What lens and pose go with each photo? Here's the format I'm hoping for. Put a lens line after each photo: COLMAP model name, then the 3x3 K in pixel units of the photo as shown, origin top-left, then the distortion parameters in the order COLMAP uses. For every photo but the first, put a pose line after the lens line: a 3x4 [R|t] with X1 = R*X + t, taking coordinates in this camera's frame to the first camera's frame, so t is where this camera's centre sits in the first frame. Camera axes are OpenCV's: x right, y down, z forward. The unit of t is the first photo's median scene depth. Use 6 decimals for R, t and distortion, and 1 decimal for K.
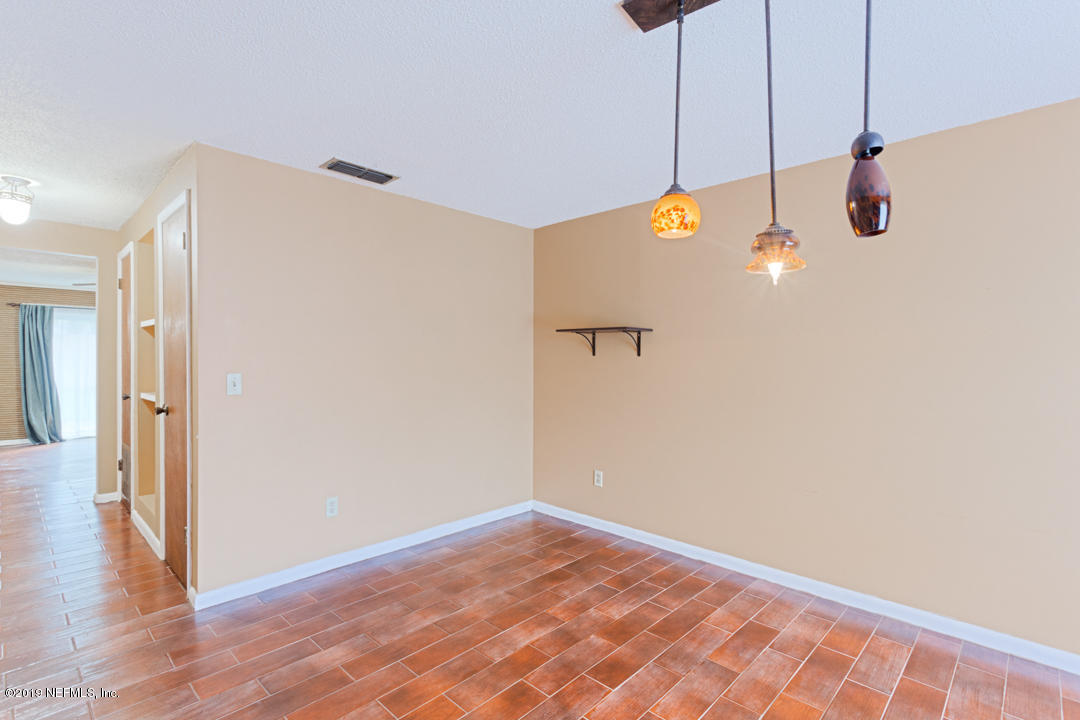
lens RADIAL K [[518.6, 0, 540.0], [0, 518.6, 360.0], [0, 0, 1]] dist [0.023390, 0.000327]
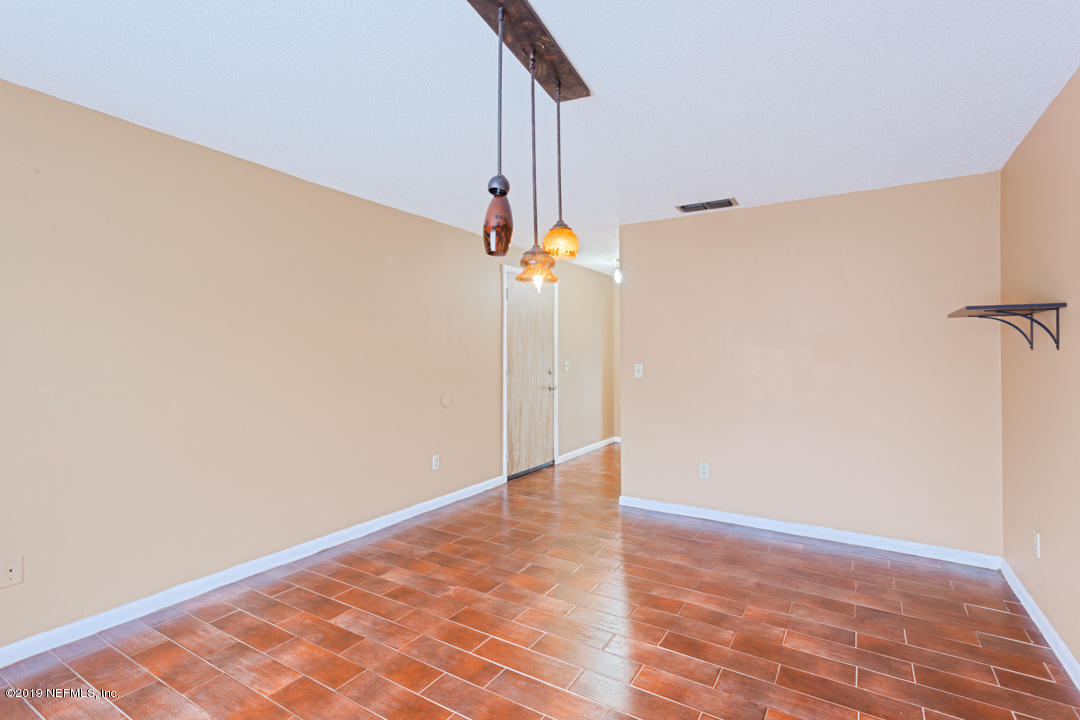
lens RADIAL K [[518.6, 0, 540.0], [0, 518.6, 360.0], [0, 0, 1]] dist [0.023390, 0.000327]
pose [[0.211261, 0.006300, -0.977409, 0.896386], [-0.006693, 0.999965, 0.004999, 0.007734], [0.977407, 0.005486, 0.211296, 0.386952]]
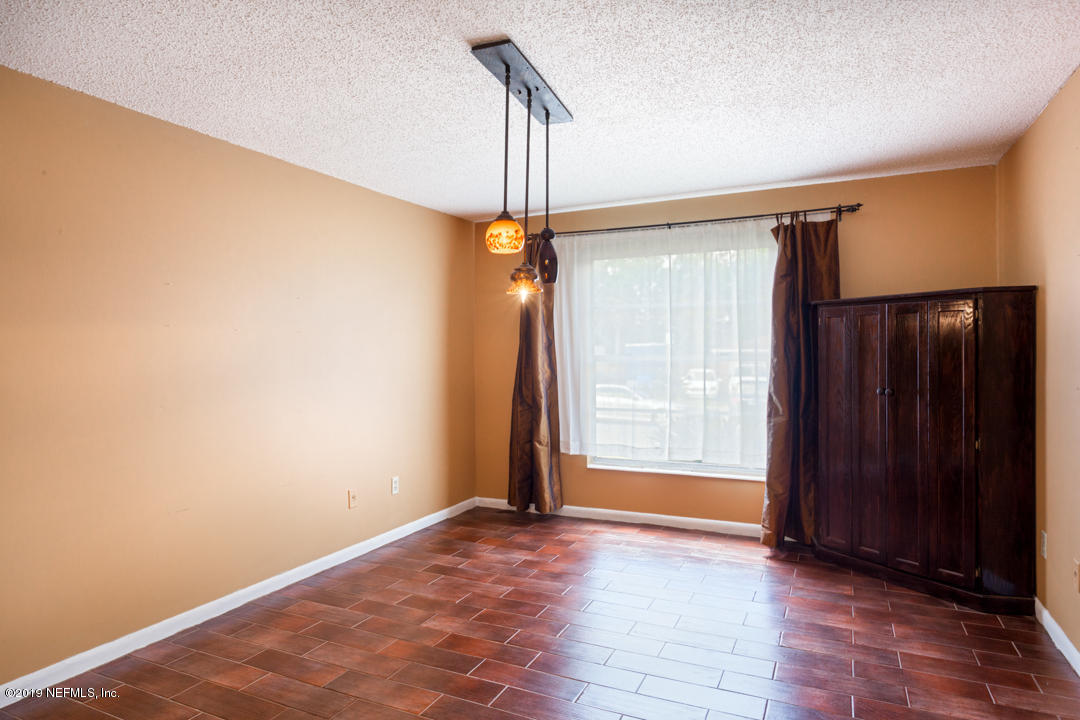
lens RADIAL K [[636.3, 0, 540.0], [0, 636.3, 360.0], [0, 0, 1]] dist [0.001894, 0.000088]
pose [[-0.310602, -0.012272, 0.950461, -0.683772], [0.015472, 0.999719, 0.017965, -0.008519], [-0.950414, 0.020286, -0.310325, 0.789559]]
